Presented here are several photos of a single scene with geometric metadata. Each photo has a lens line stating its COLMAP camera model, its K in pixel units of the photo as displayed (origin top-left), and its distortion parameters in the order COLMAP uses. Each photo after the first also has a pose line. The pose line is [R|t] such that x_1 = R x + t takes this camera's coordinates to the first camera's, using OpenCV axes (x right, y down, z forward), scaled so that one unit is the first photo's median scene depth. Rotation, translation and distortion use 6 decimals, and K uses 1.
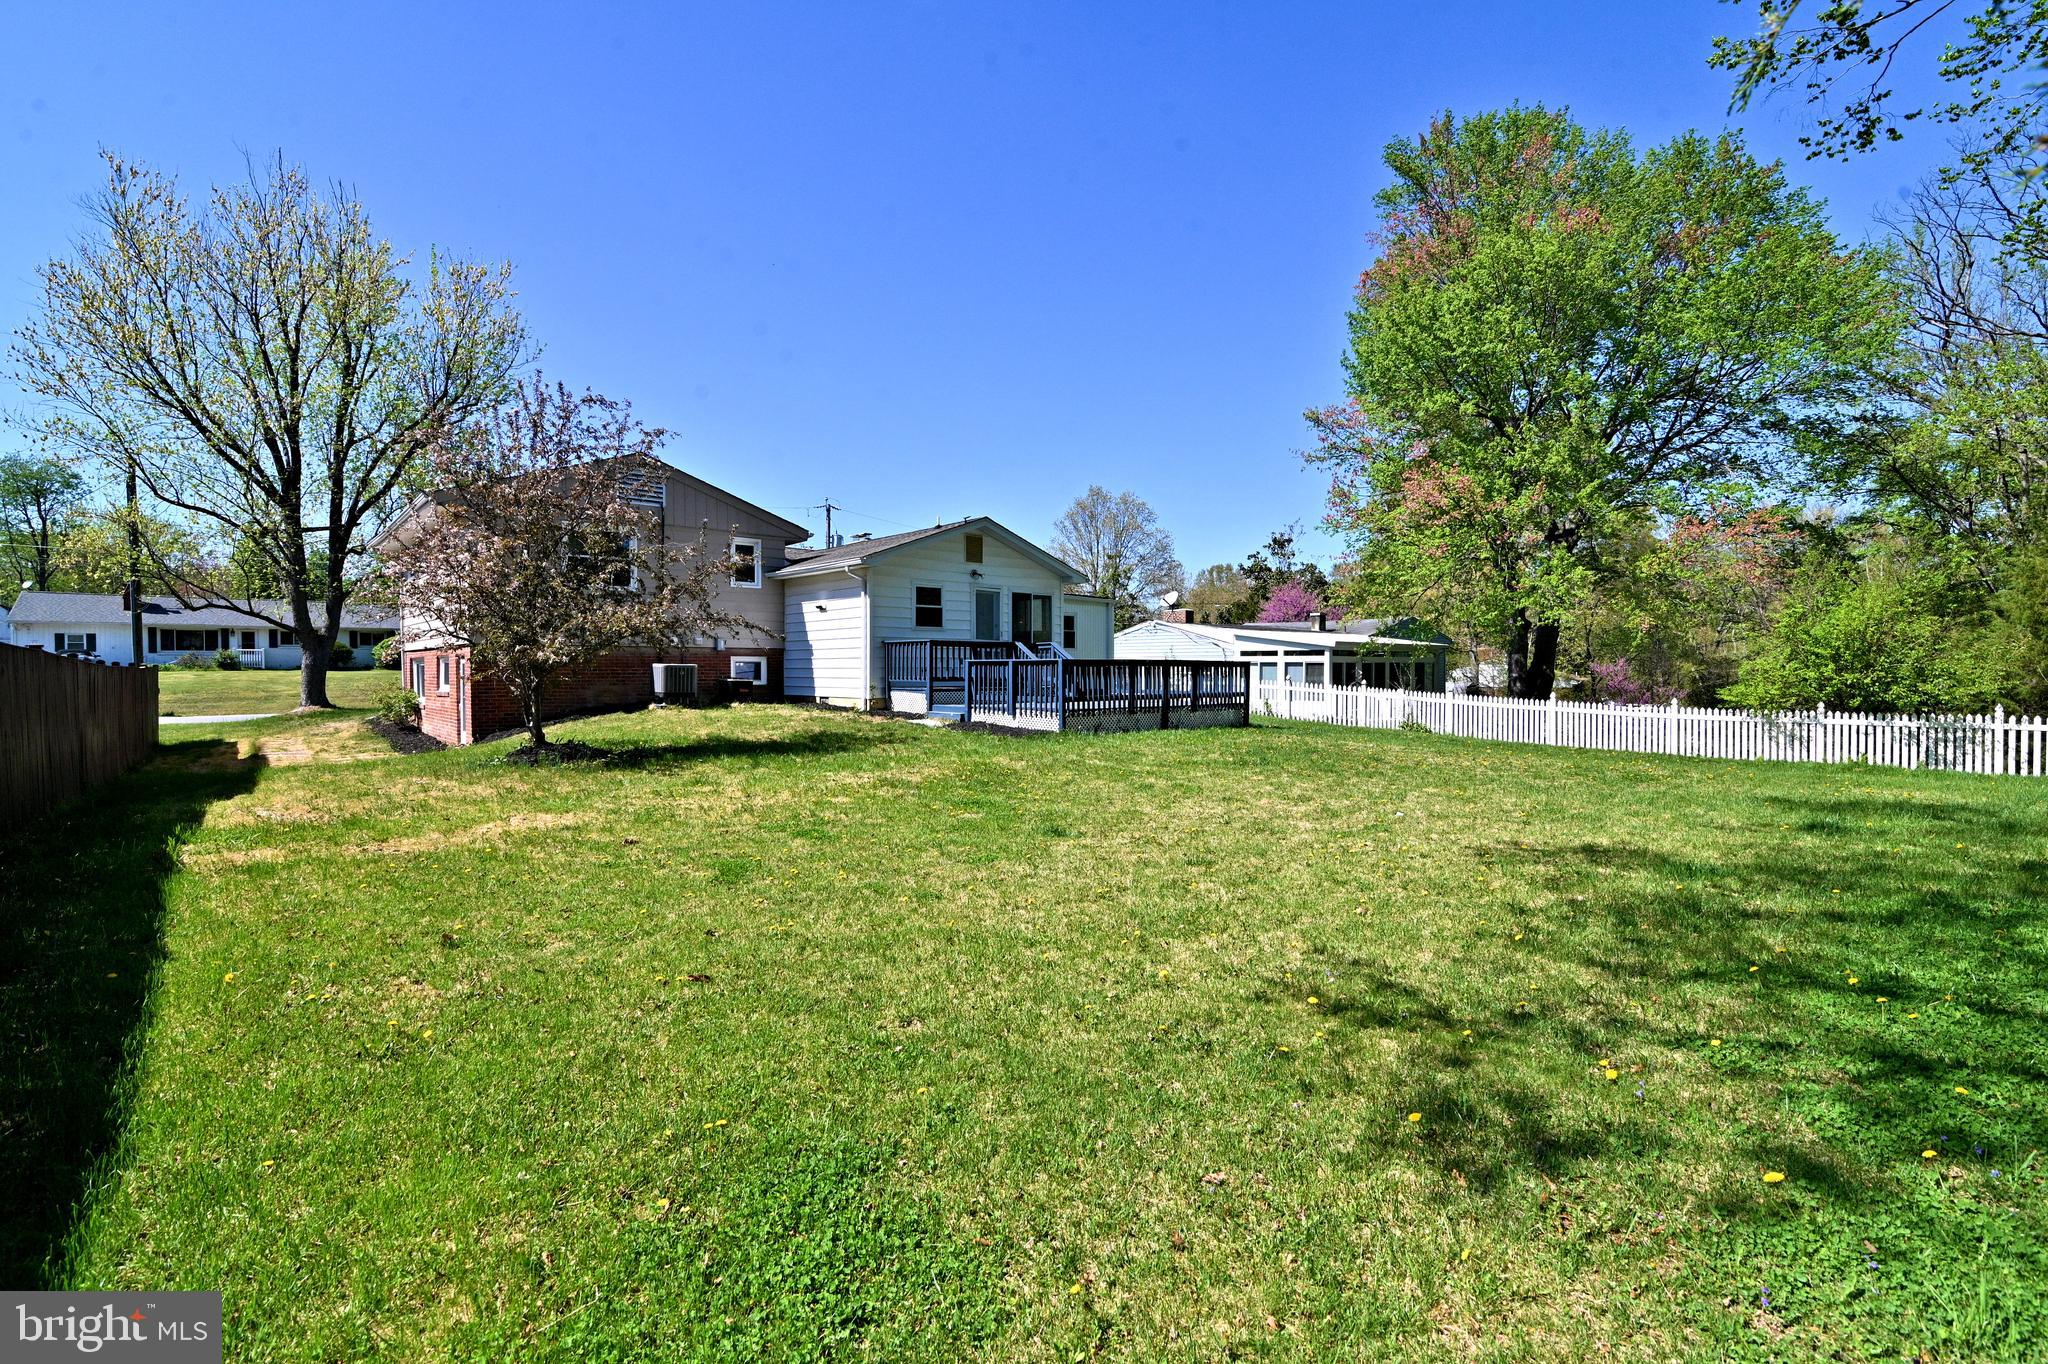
lens RADIAL K [[947.3, 0, 1018.2], [0, 947.3, 685.2], [0, 0, 1]] dist [-0.015389, -0.000009]
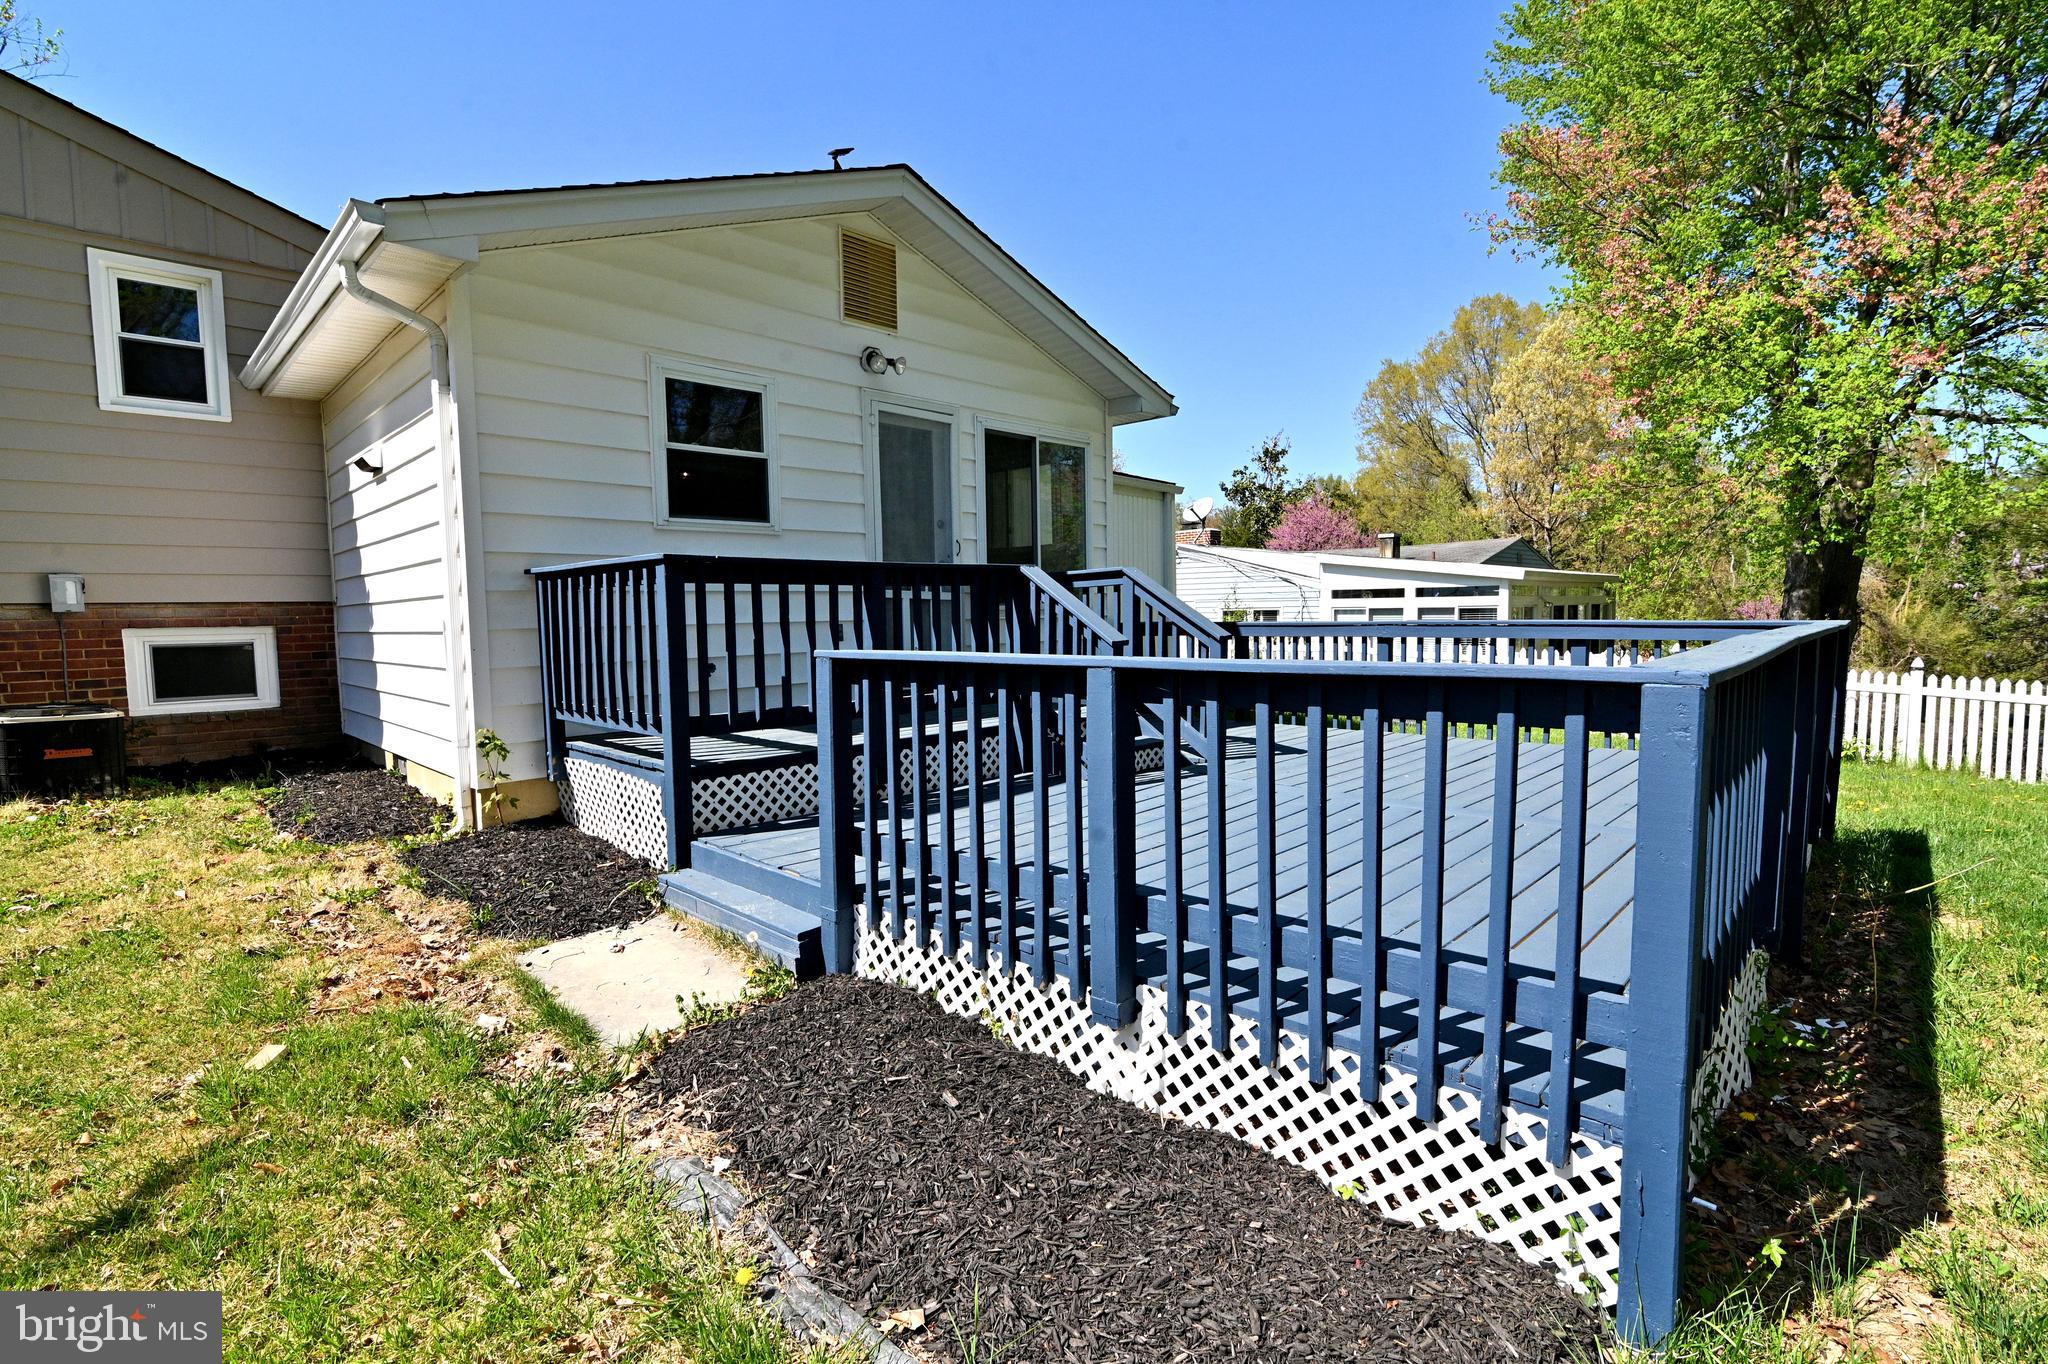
lens RADIAL K [[945.1, 0, 1025.9], [0, 945.1, 693.4], [0, 0, 1]] dist [-0.018101, 0.000593]
pose [[0.995721, -0.025561, 0.088804, -0.025175], [0.019442, 0.997421, 0.069093, -0.025006], [-0.090341, -0.067071, 0.993650, 0.663339]]
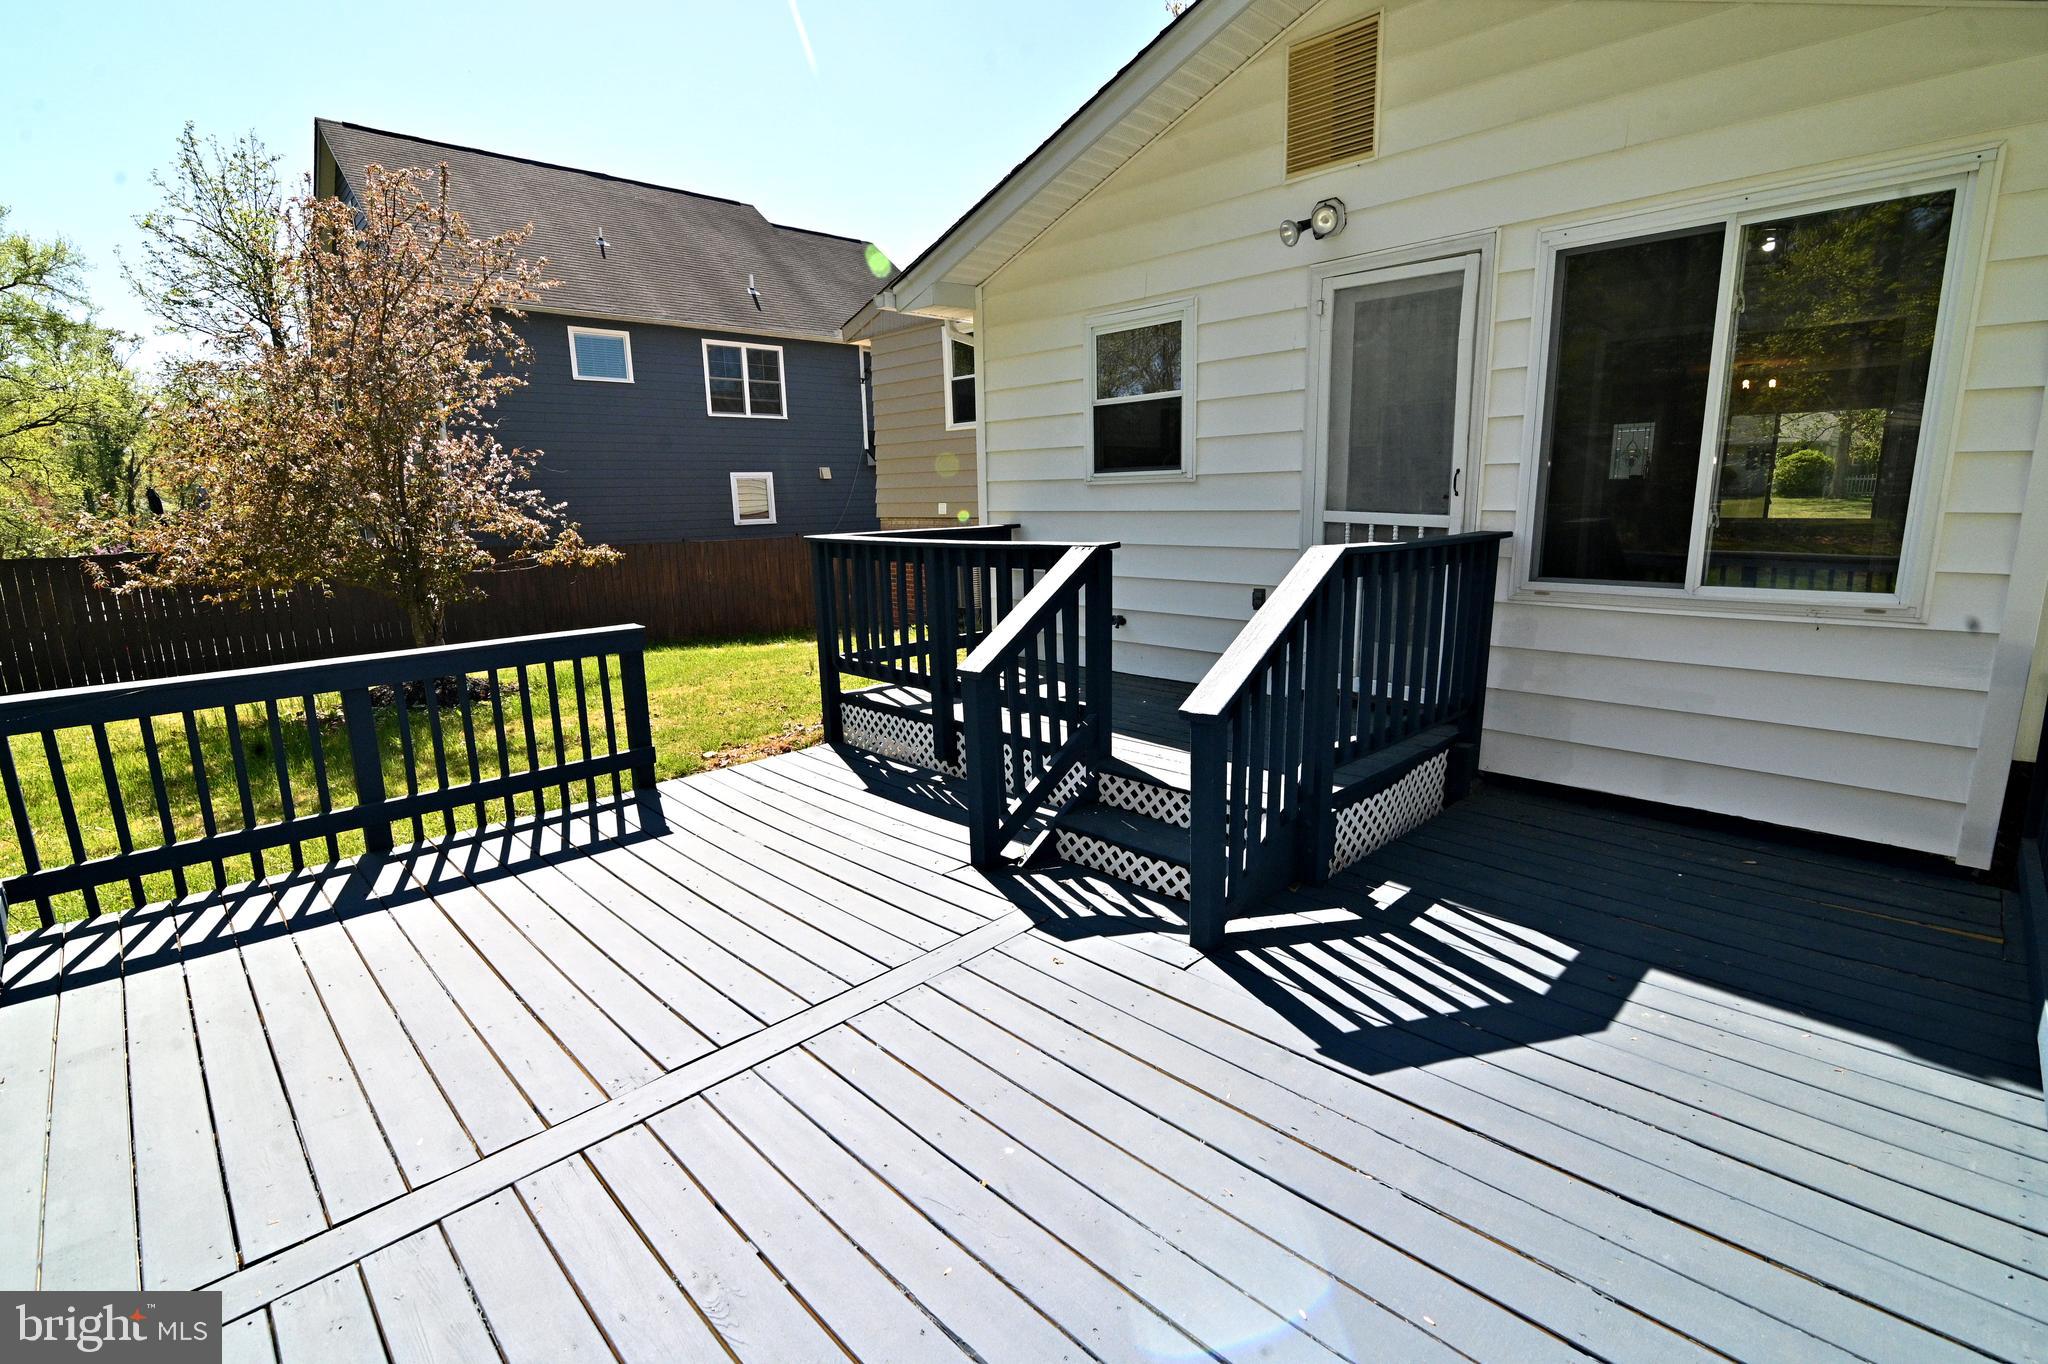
lens RADIAL K [[947.3, 0, 1018.2], [0, 947.3, 685.2], [0, 0, 1]] dist [-0.015389, -0.000009]
pose [[0.071844, 0.199018, -0.977359, 0.188560], [0.012230, 0.979642, 0.200382, -0.053713], [0.997341, -0.026349, 0.067948, 0.900717]]
